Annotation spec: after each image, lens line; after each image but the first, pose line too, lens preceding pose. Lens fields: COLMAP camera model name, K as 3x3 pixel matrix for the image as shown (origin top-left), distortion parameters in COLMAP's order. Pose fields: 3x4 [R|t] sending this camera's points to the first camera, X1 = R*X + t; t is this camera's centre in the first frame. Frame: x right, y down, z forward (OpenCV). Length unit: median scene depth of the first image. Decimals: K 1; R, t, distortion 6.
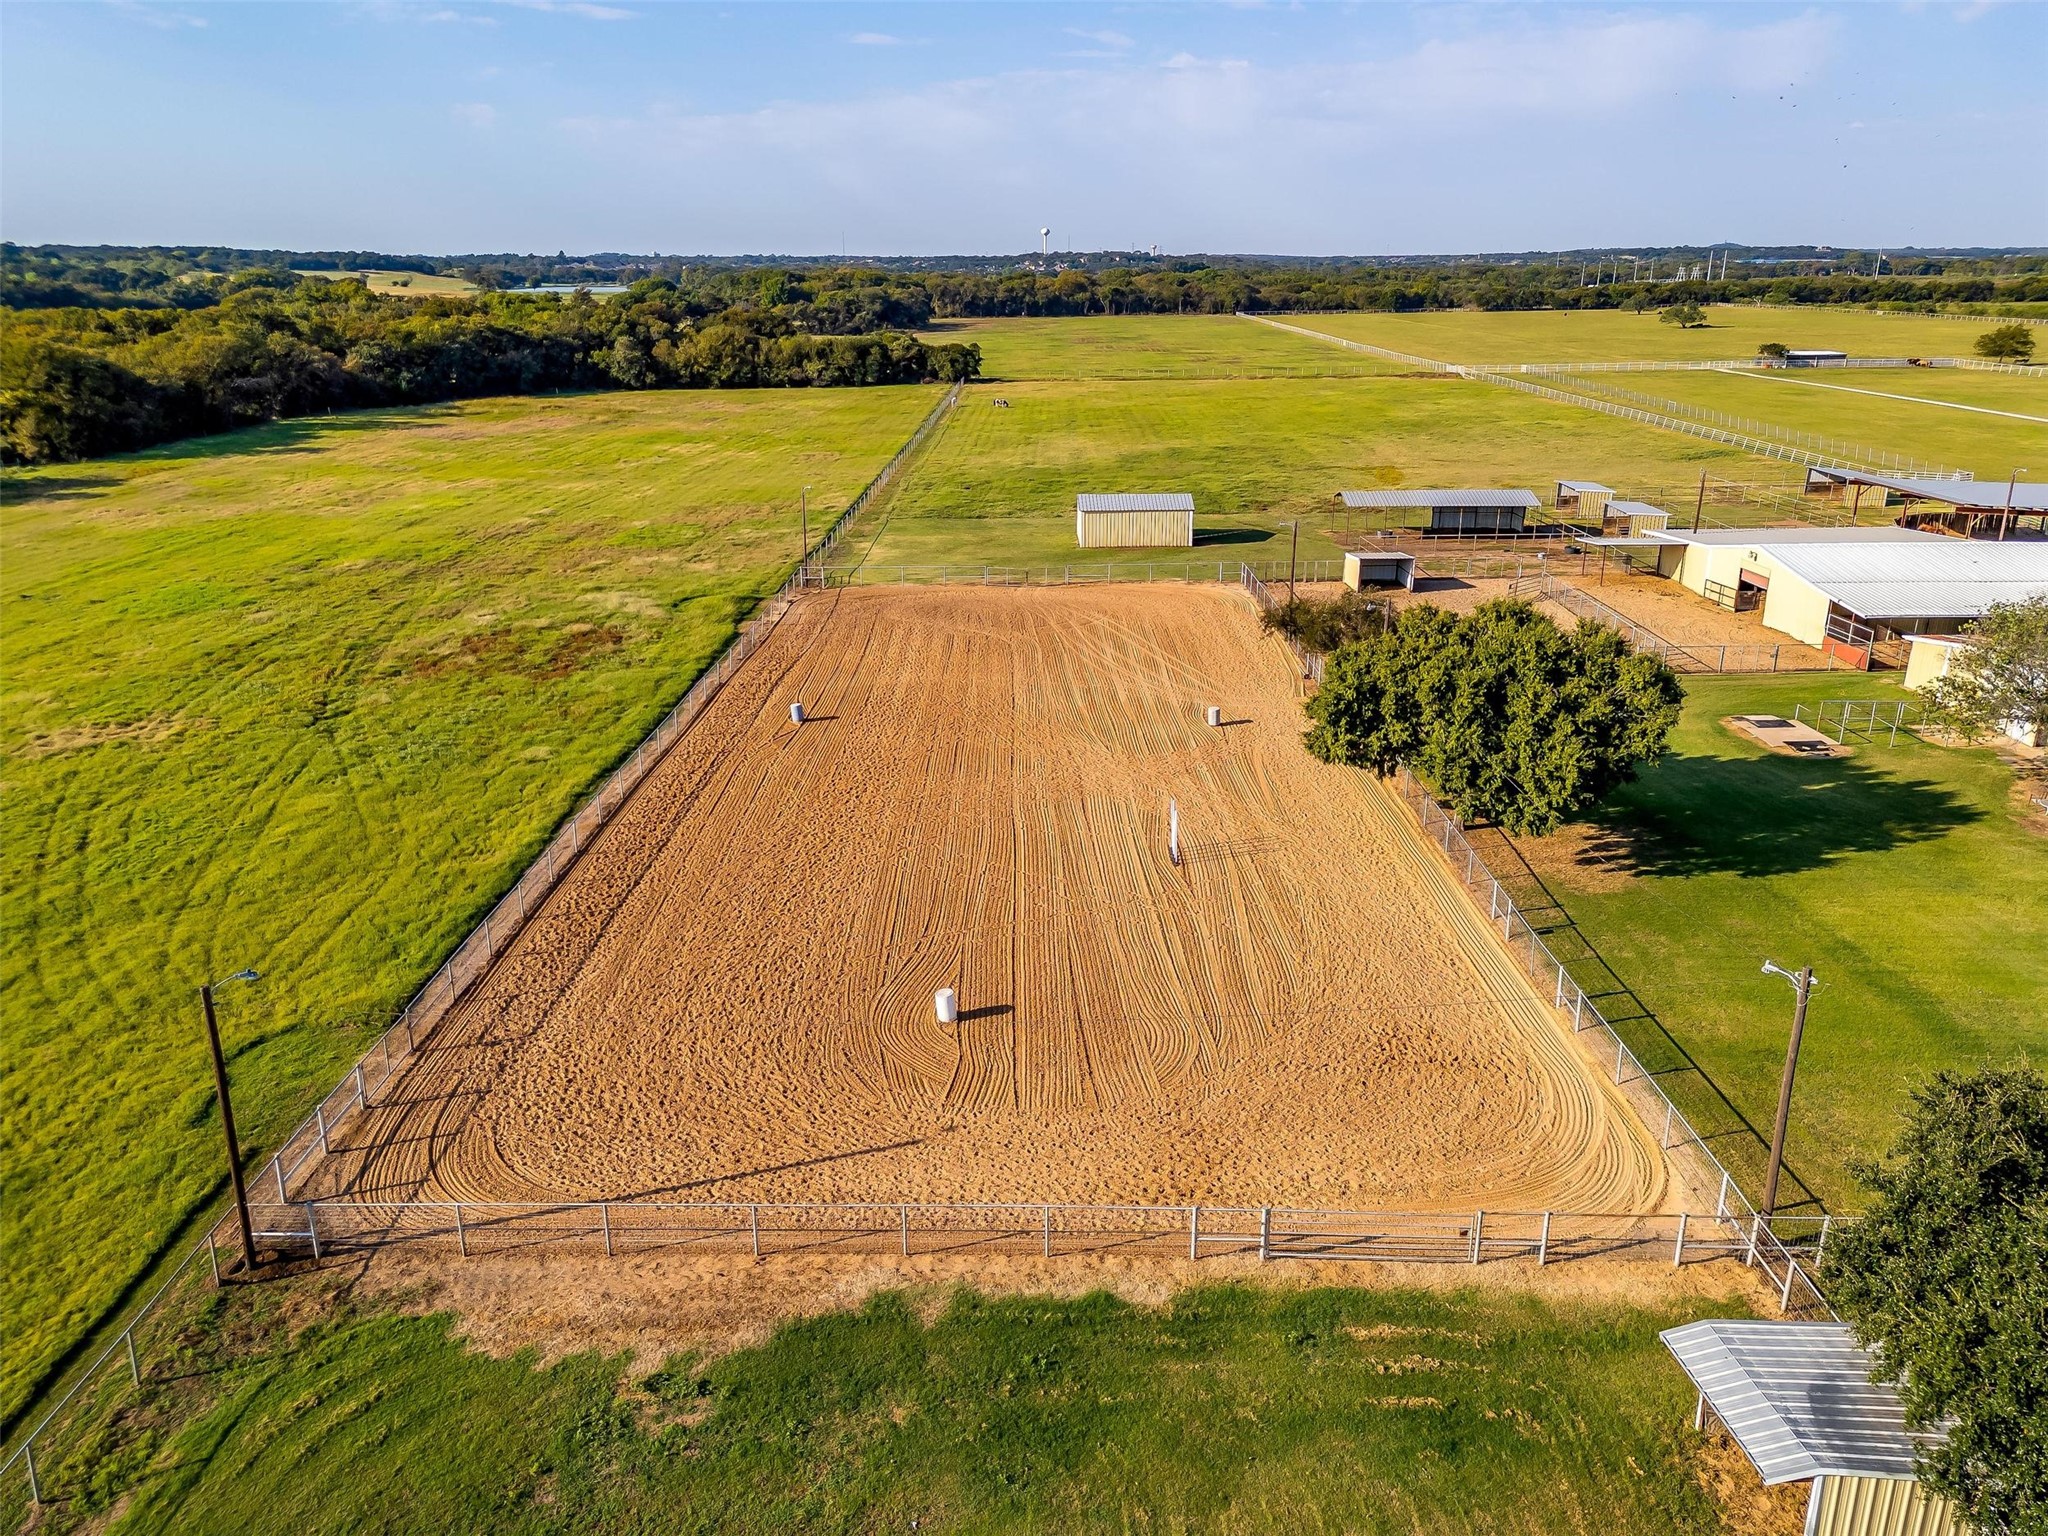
lens RADIAL K [[1491.5, 0, 1024.0], [0, 1491.5, 768.0], [0, 0, 1]] dist [0.082706, -0.084412]
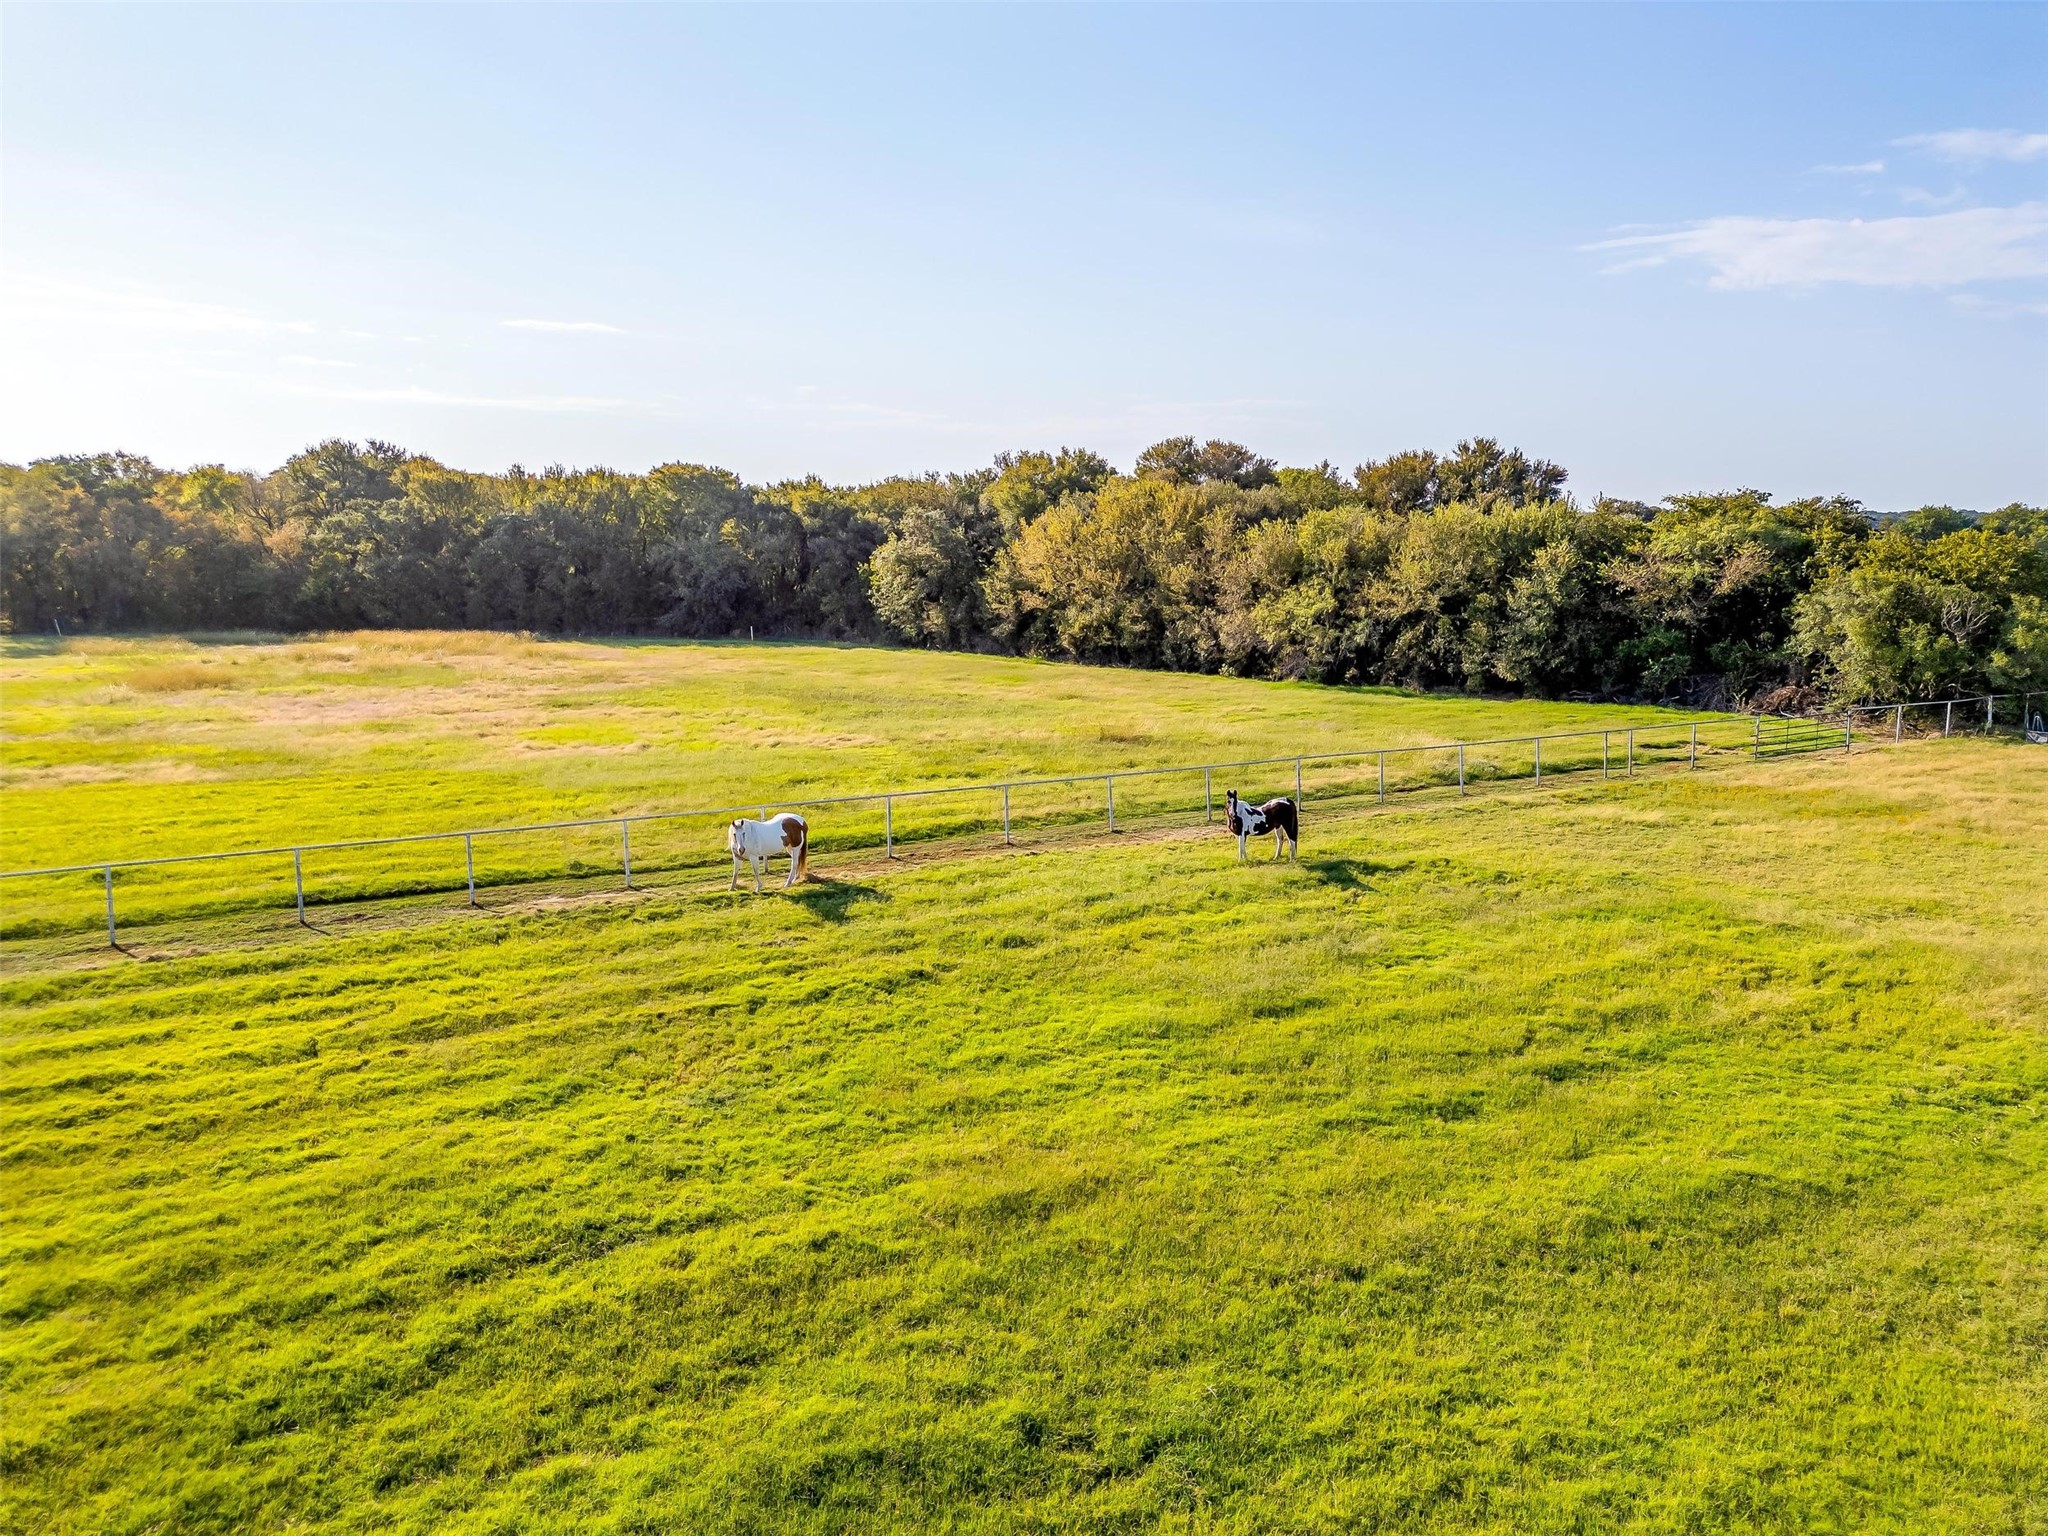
lens RADIAL K [[1491.5, 0, 1024.0], [0, 1491.5, 768.0], [0, 0, 1]] dist [0.082706, -0.084412]
pose [[0.516645, 0.132118, -0.845945, 0.101127], [-0.279721, 0.959853, -0.020926, -0.359273], [0.809218, 0.247440, 0.532859, 1.344351]]
